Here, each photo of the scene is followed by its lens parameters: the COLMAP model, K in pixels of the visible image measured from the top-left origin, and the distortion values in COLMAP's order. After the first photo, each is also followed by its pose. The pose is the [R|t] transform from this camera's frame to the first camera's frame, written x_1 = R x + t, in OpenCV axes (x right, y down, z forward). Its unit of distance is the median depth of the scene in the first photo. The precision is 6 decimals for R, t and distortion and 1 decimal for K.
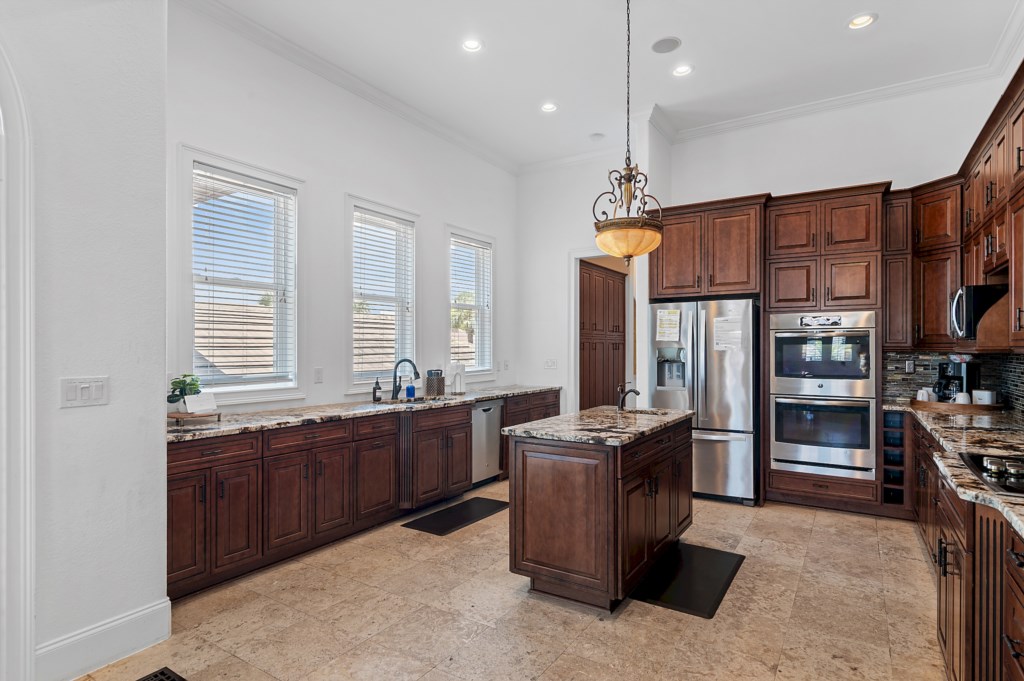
lens RADIAL K [[535.7, 0, 514.1], [0, 535.7, 350.0], [0, 0, 1]] dist [-0.001637, -0.000473]
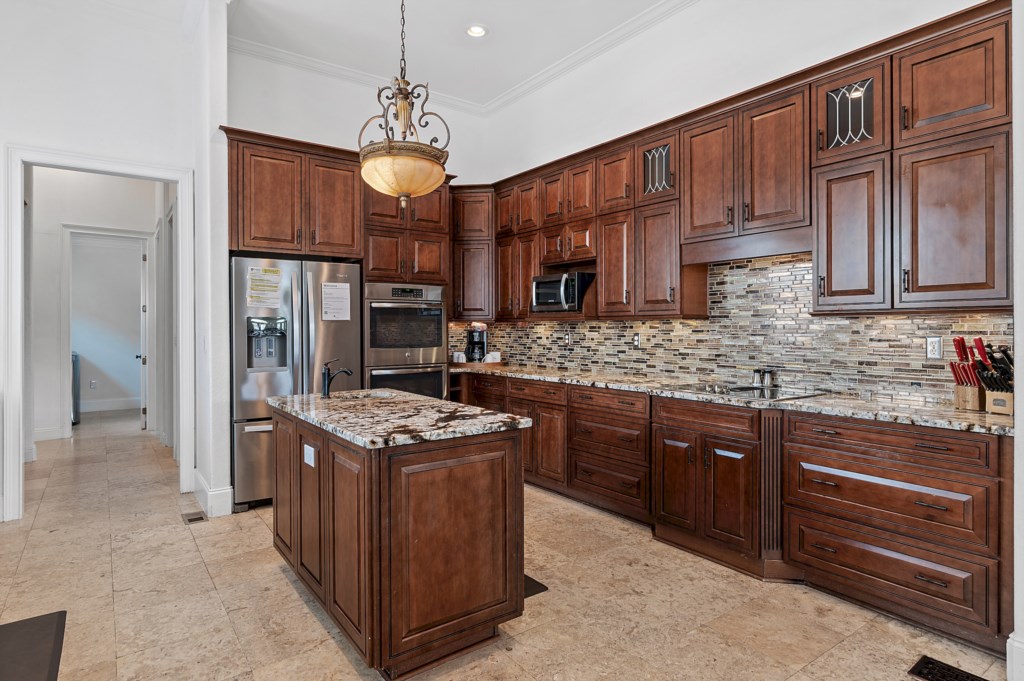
lens RADIAL K [[554.2, 0, 527.2], [0, 554.2, 328.5], [0, 0, 1]] dist [-0.002445, -0.000063]
pose [[0.360318, -0.004838, 0.932817, -0.364993], [0.005118, 0.999982, 0.003209, 0.014108], [-0.932816, 0.003618, 0.360336, 0.414091]]
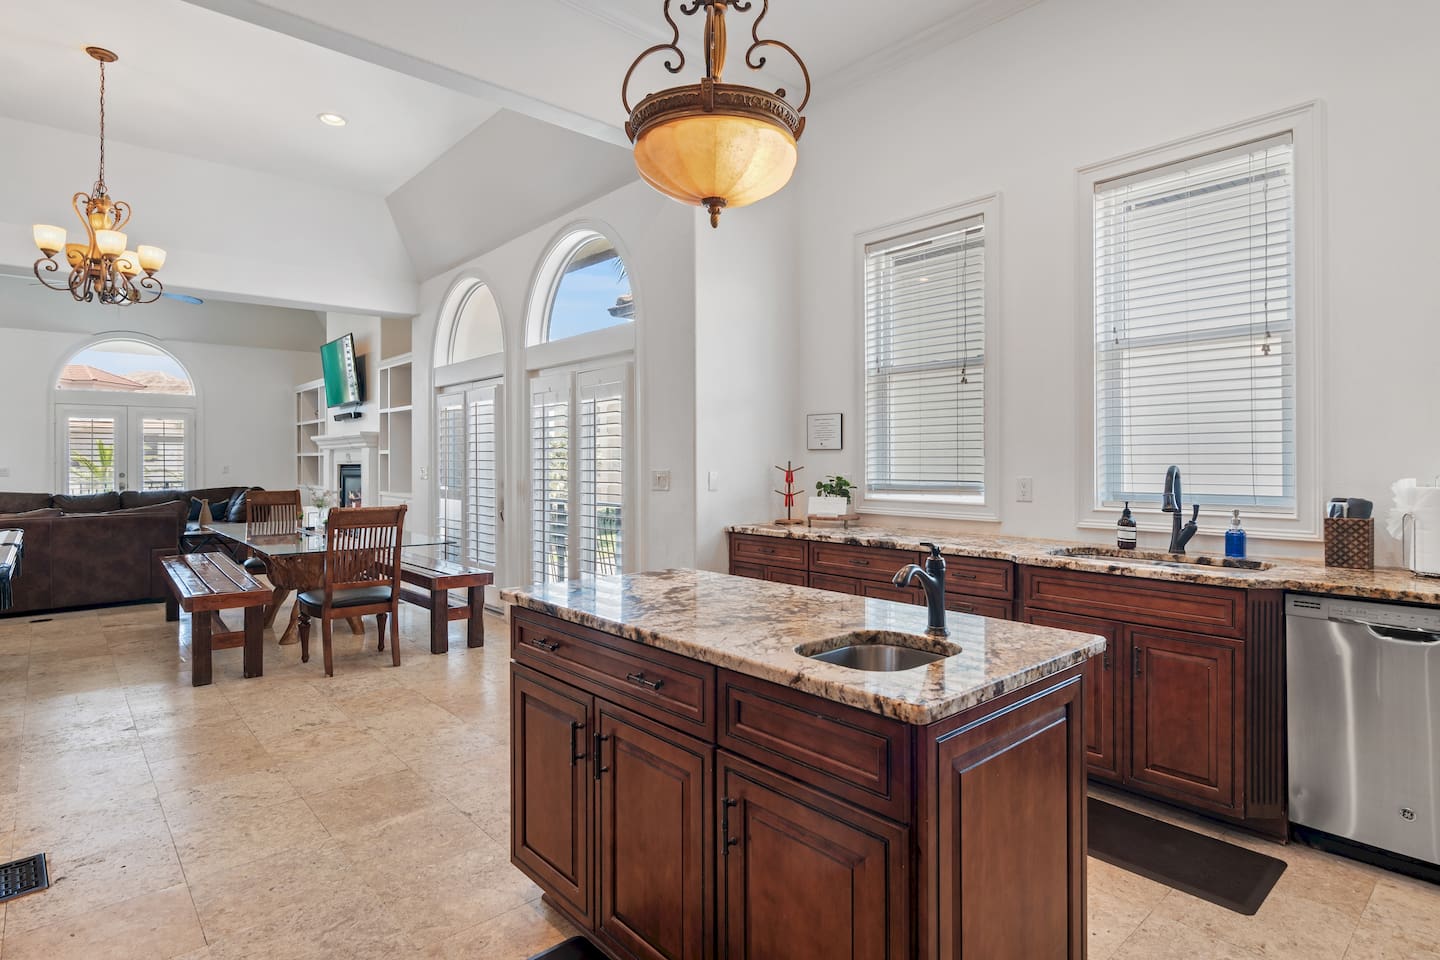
lens RADIAL K [[779.4, 0, 741.4], [0, 779.4, 463.1], [0, 0, 1]] dist [-0.002445, -0.000063]
pose [[-0.276416, 0.003096, -0.961033, 0.580601], [0.000410, 0.999995, 0.003103, 0.013030], [0.961038, 0.000464, -0.276416, 0.900061]]
